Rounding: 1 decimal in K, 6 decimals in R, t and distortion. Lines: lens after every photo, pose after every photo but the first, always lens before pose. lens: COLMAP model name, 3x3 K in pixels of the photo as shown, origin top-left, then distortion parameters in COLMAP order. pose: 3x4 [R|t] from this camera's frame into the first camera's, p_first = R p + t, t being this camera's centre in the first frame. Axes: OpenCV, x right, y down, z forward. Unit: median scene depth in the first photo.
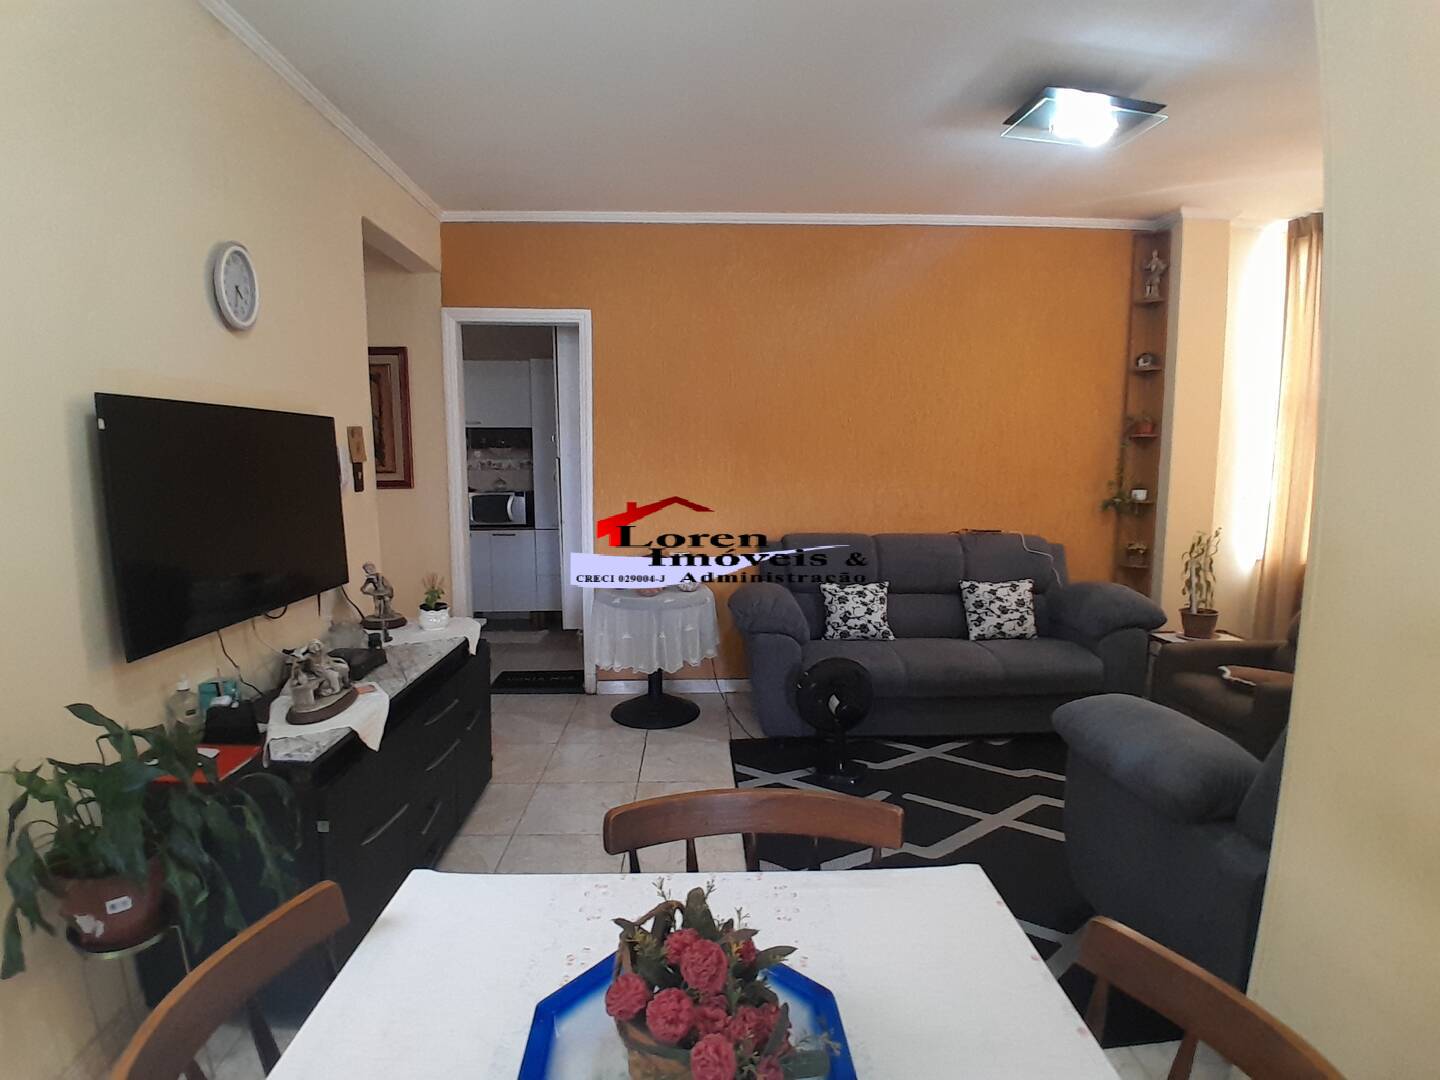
lens RADIAL K [[725.8, 0, 728.3], [0, 725.8, 541.3], [0, 0, 1]] dist [0.001808, -0.047741]
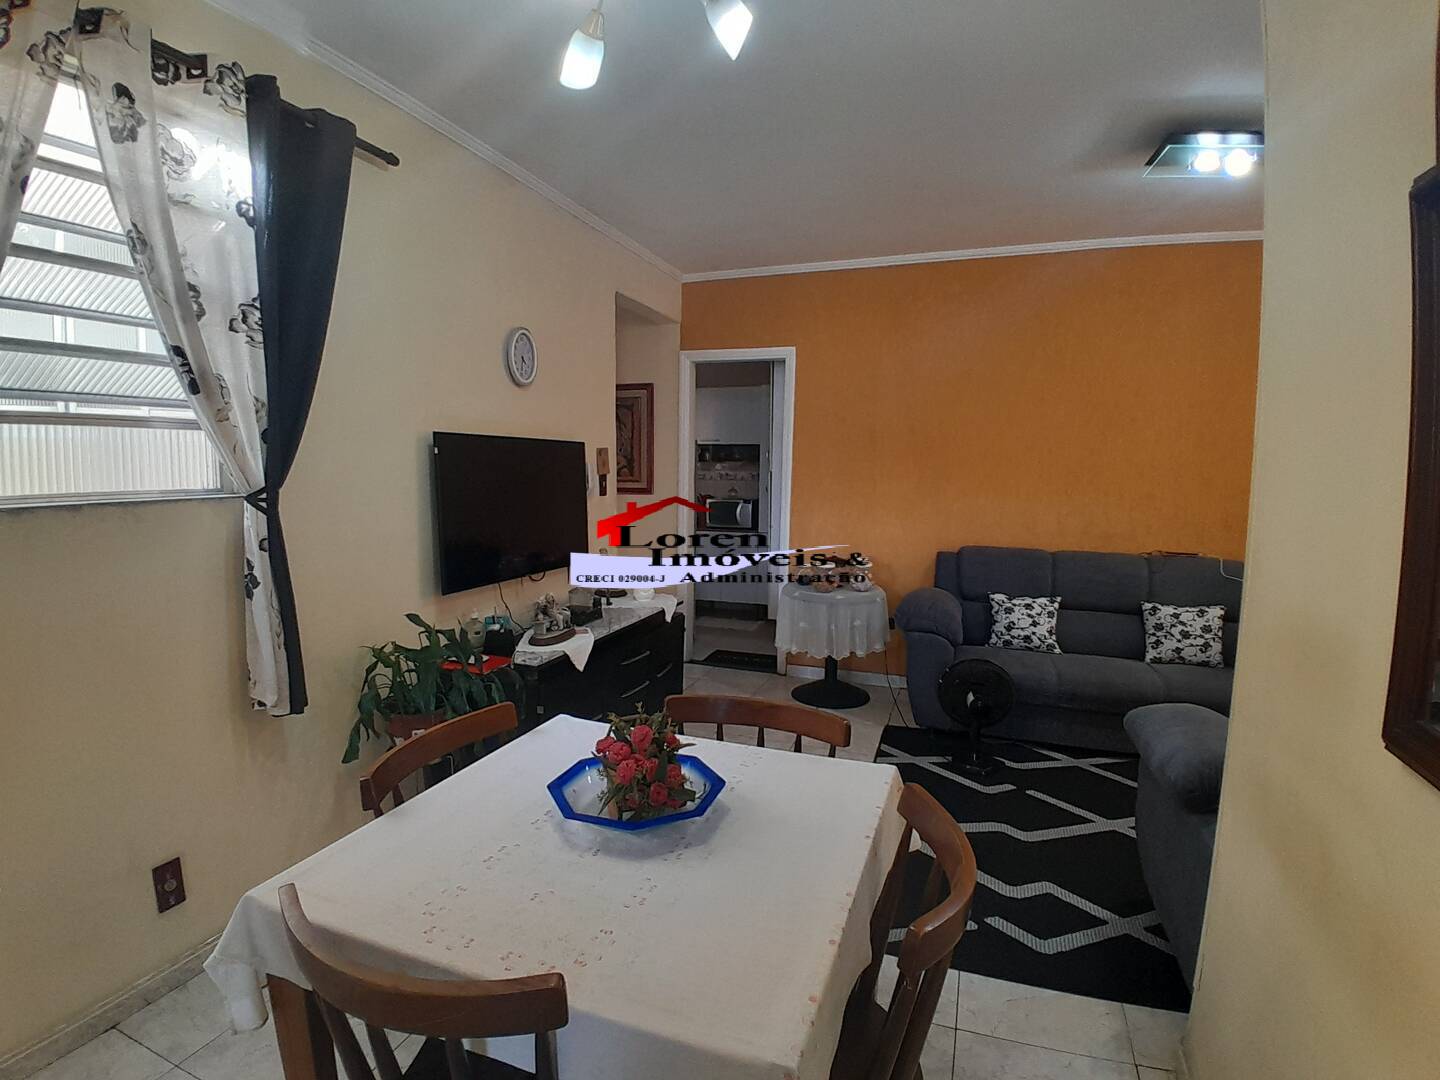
lens RADIAL K [[722.9, 0, 712.0], [0, 722.9, 536.7], [0, 0, 1]] dist [0.000039, -0.043772]
pose [[0.925029, 0.047338, -0.376935, 0.150880], [-0.054844, 0.998453, -0.009199, 0.007220], [0.375916, 0.029182, 0.926194, -0.136631]]
